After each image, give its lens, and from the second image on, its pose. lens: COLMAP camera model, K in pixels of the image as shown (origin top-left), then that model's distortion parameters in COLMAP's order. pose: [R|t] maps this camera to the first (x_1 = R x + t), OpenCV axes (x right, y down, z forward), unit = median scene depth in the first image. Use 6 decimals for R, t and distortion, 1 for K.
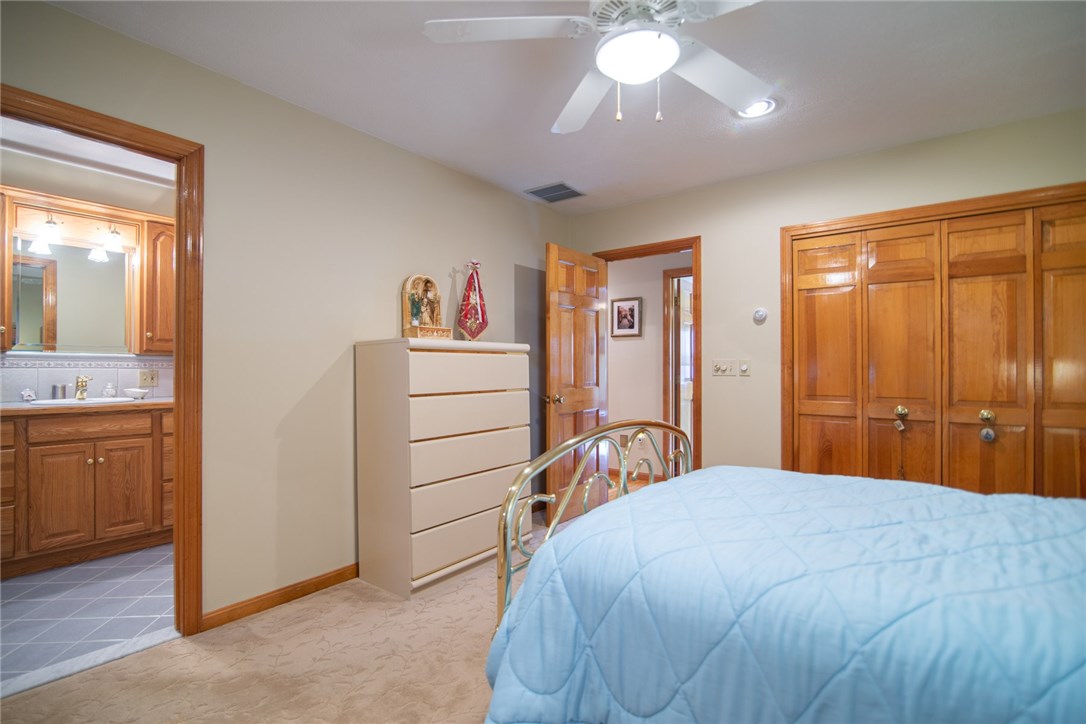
lens RADIAL K [[511.0, 0, 515.4], [0, 511.0, 369.6], [0, 0, 1]] dist [-0.016735, 0.000775]
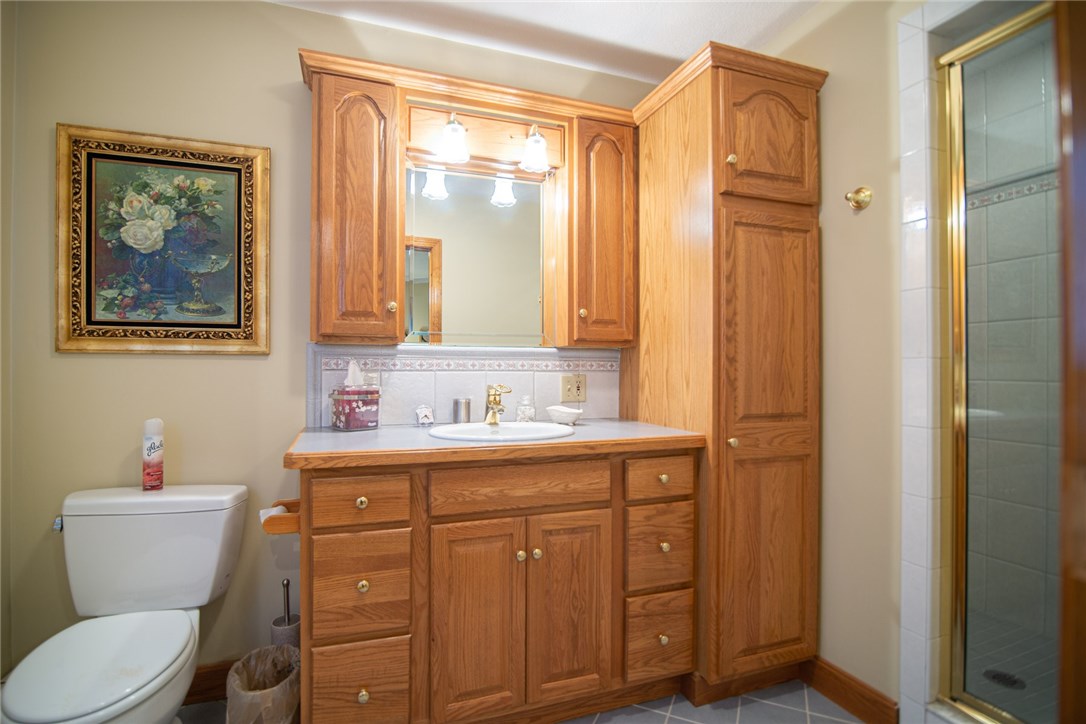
lens RADIAL K [[511.0, 0, 515.4], [0, 511.0, 369.6], [0, 0, 1]] dist [-0.016735, 0.000775]
pose [[0.847835, -0.000253, -0.530260, -0.546660], [0.000431, 1.000000, 0.000213, -0.005417], [0.530260, -0.000409, 0.847835, 0.533947]]
